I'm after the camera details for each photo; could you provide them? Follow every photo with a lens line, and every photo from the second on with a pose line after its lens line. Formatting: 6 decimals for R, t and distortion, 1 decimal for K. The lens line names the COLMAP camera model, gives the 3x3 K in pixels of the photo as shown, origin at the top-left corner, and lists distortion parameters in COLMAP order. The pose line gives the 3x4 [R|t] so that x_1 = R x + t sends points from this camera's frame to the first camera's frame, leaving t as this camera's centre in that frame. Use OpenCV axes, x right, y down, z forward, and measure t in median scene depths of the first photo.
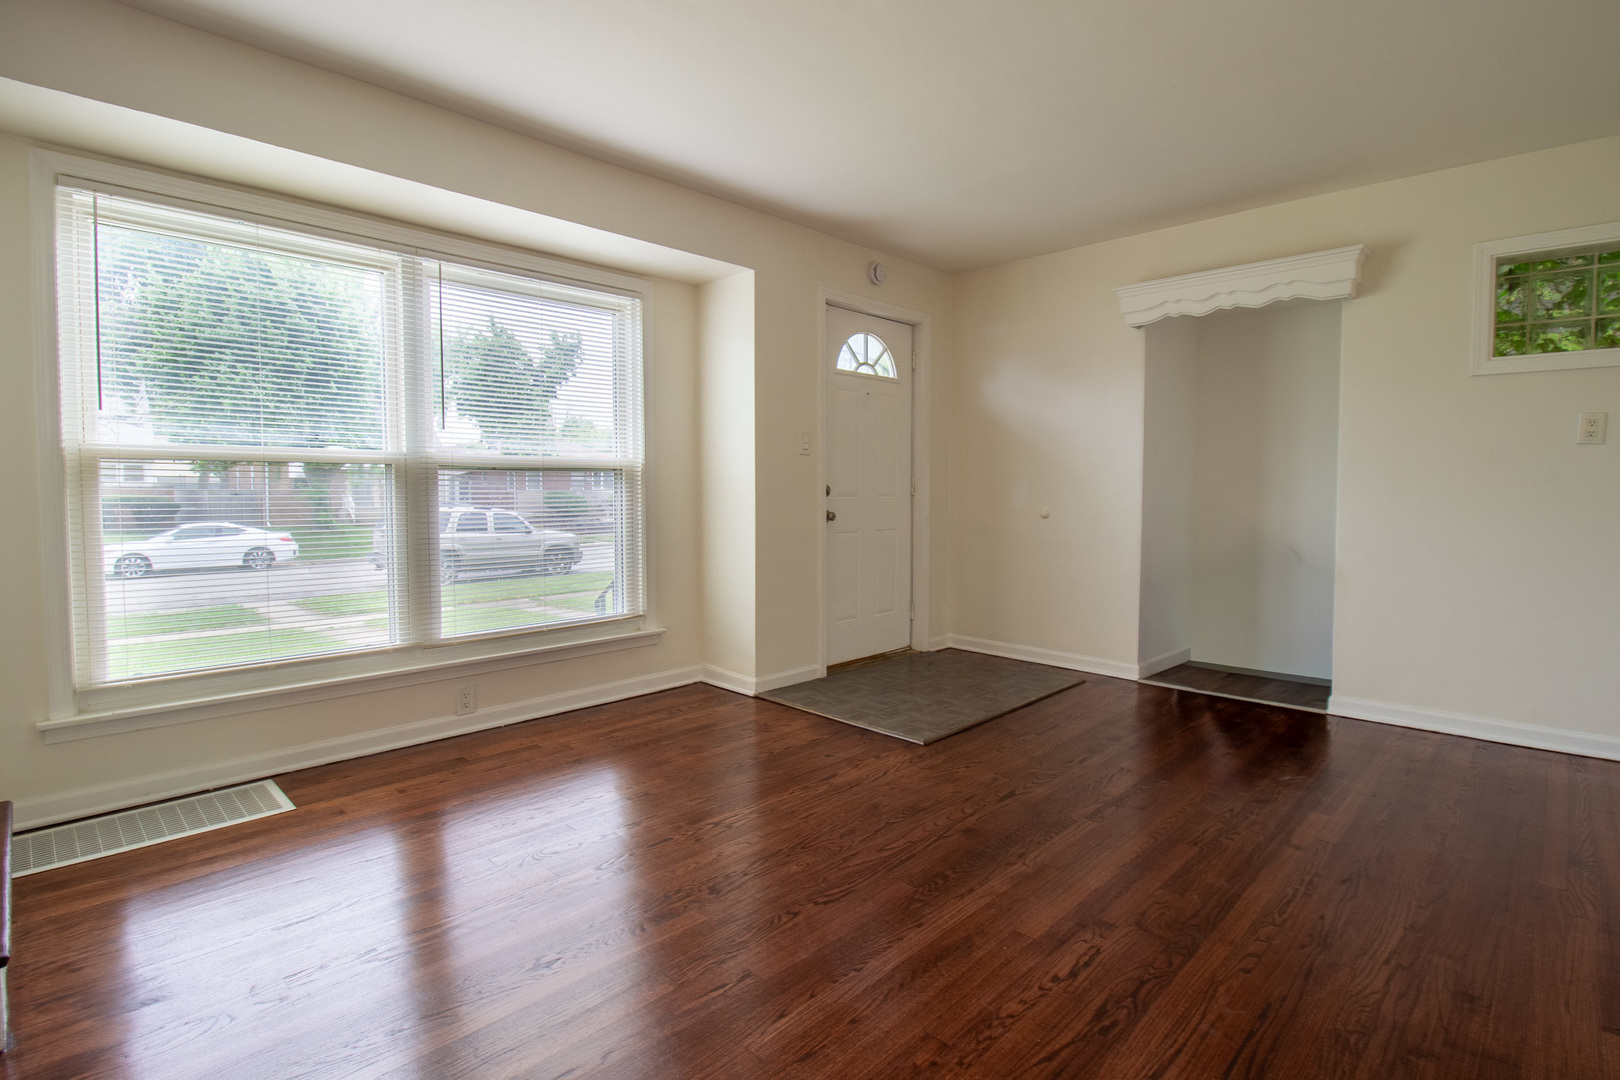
lens RADIAL K [[780.8, 0, 812.4], [0, 780.8, 523.9], [0, 0, 1]] dist [-0.017002, -0.000465]
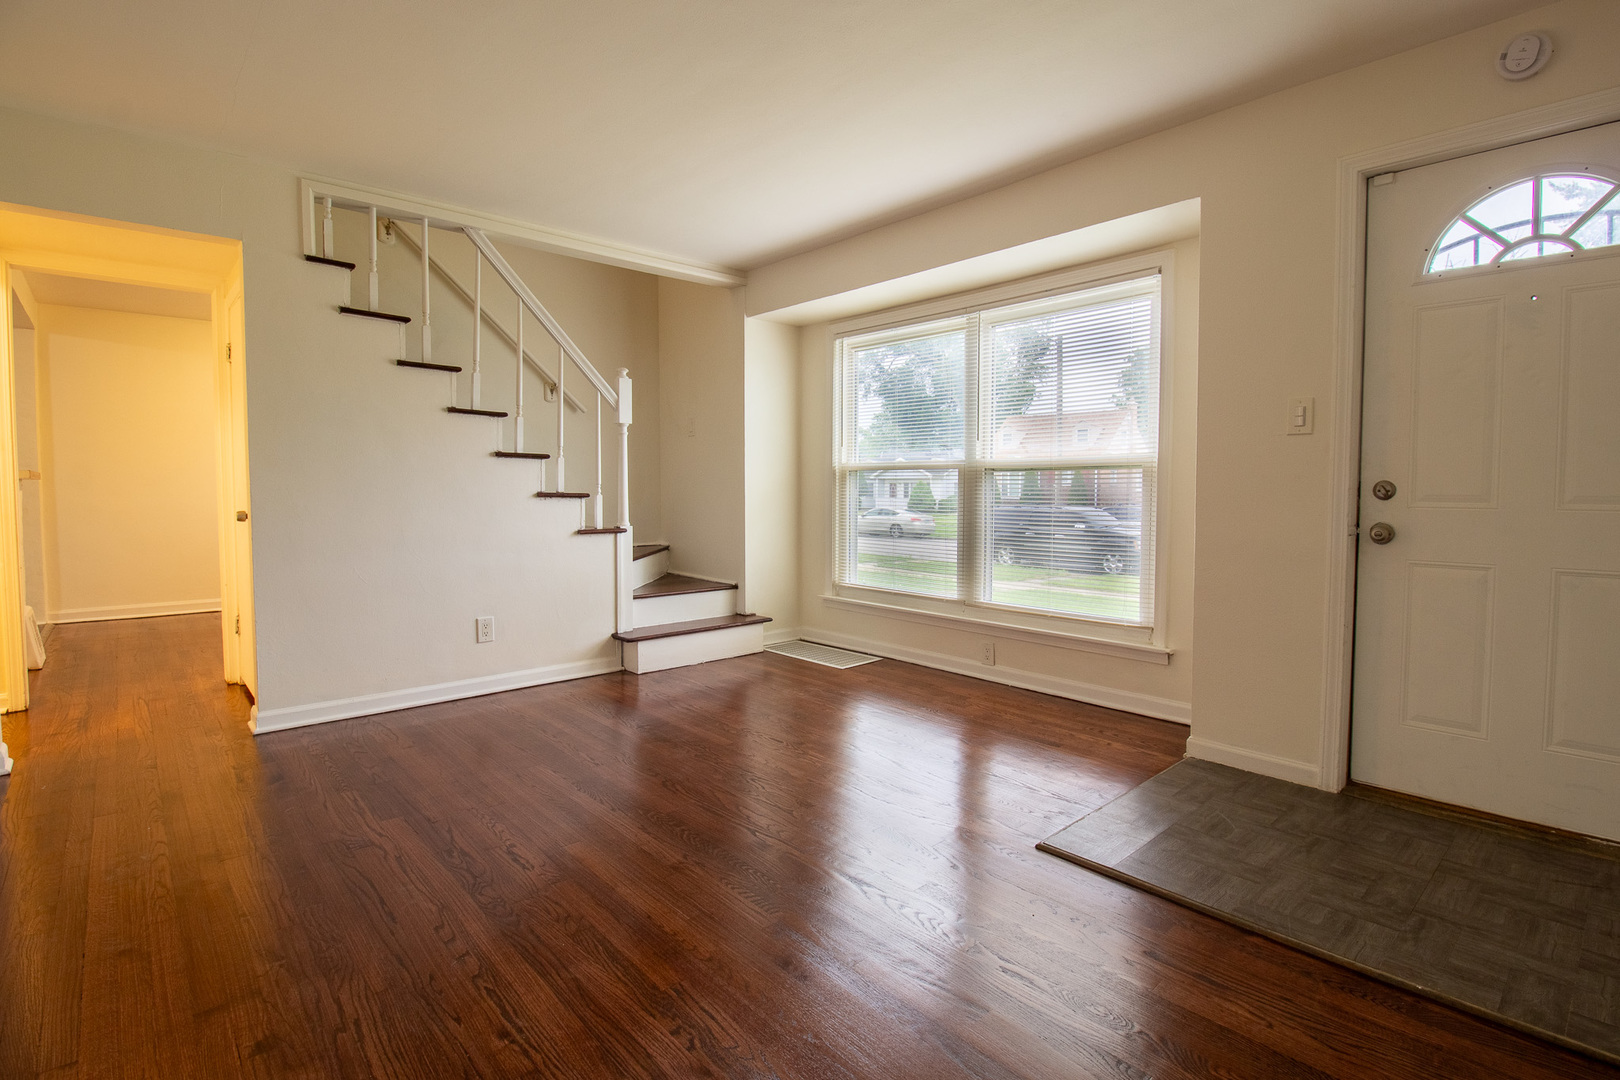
lens RADIAL K [[764.8, 0, 828.0], [0, 764.8, 521.2], [0, 0, 1]] dist [0.012739, -0.017918]
pose [[-0.045378, 0.045181, -0.997948, 0.843490], [-0.048020, 0.997723, 0.047354, -0.036920], [0.997815, 0.050070, -0.043105, 0.832125]]
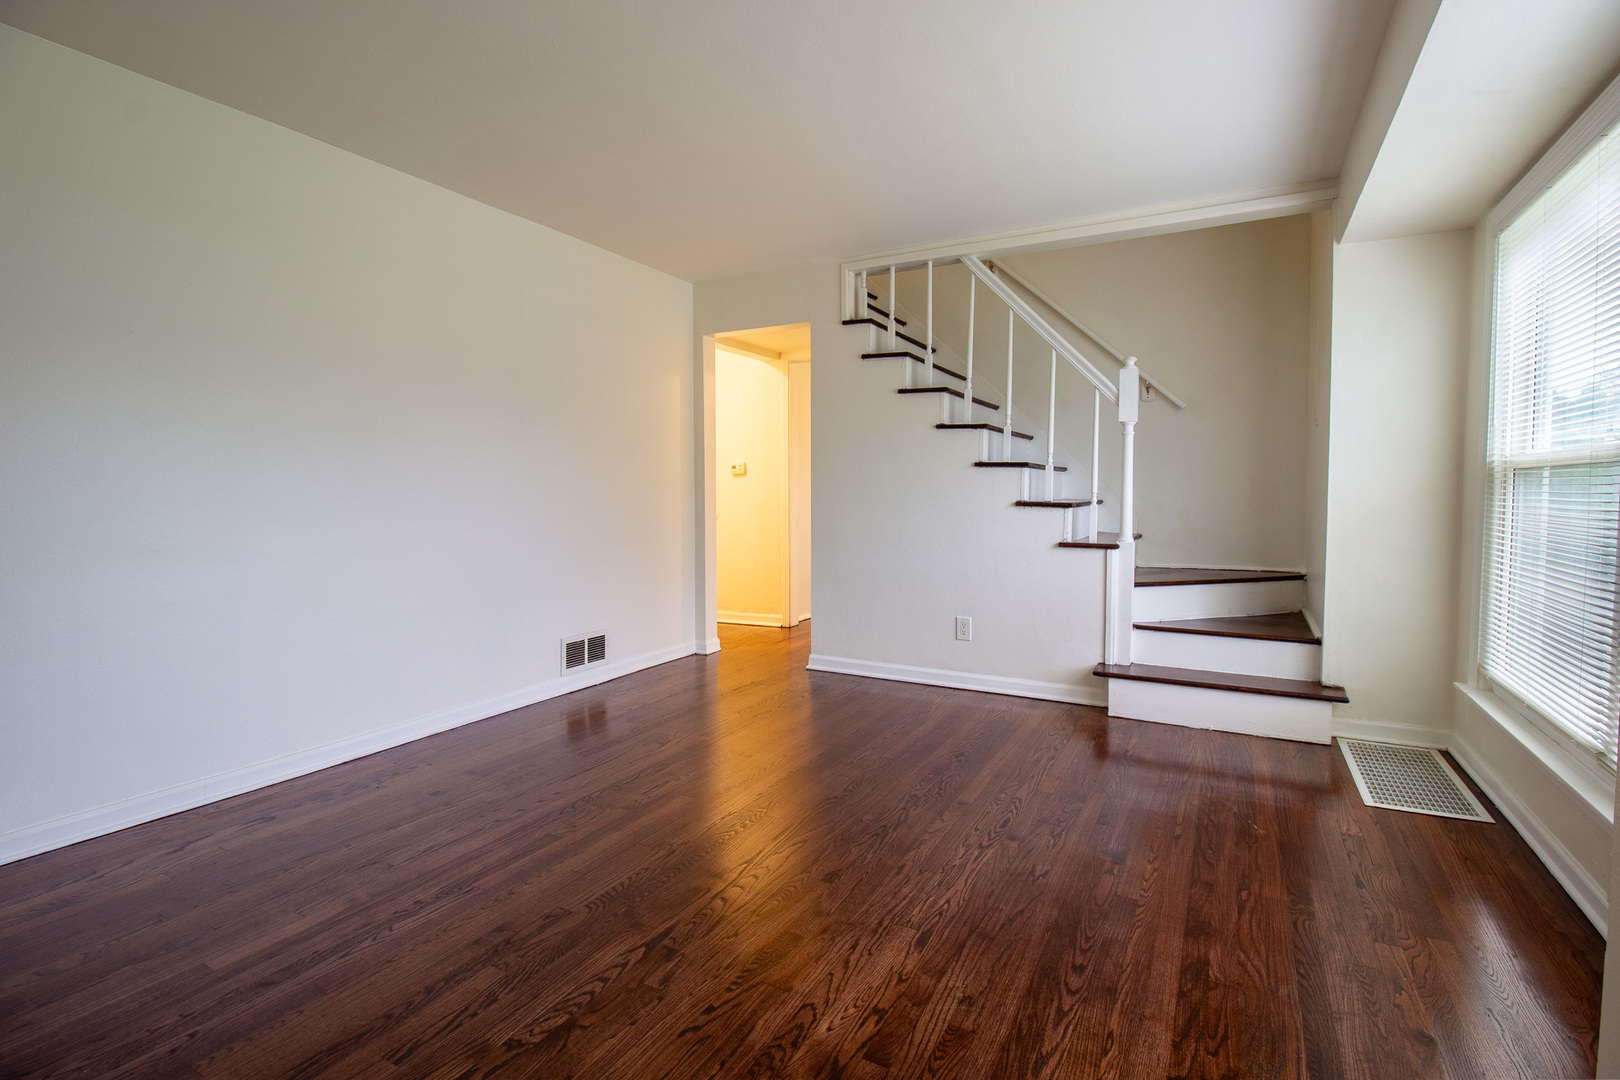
lens RADIAL K [[764.8, 0, 828.0], [0, 764.8, 521.2], [0, 0, 1]] dist [0.012739, -0.017918]
pose [[-0.957004, 0.010794, -0.289872, 0.253676], [-0.014791, 0.996191, 0.085929, -0.071777], [0.289696, 0.086522, -0.953200, 1.405984]]
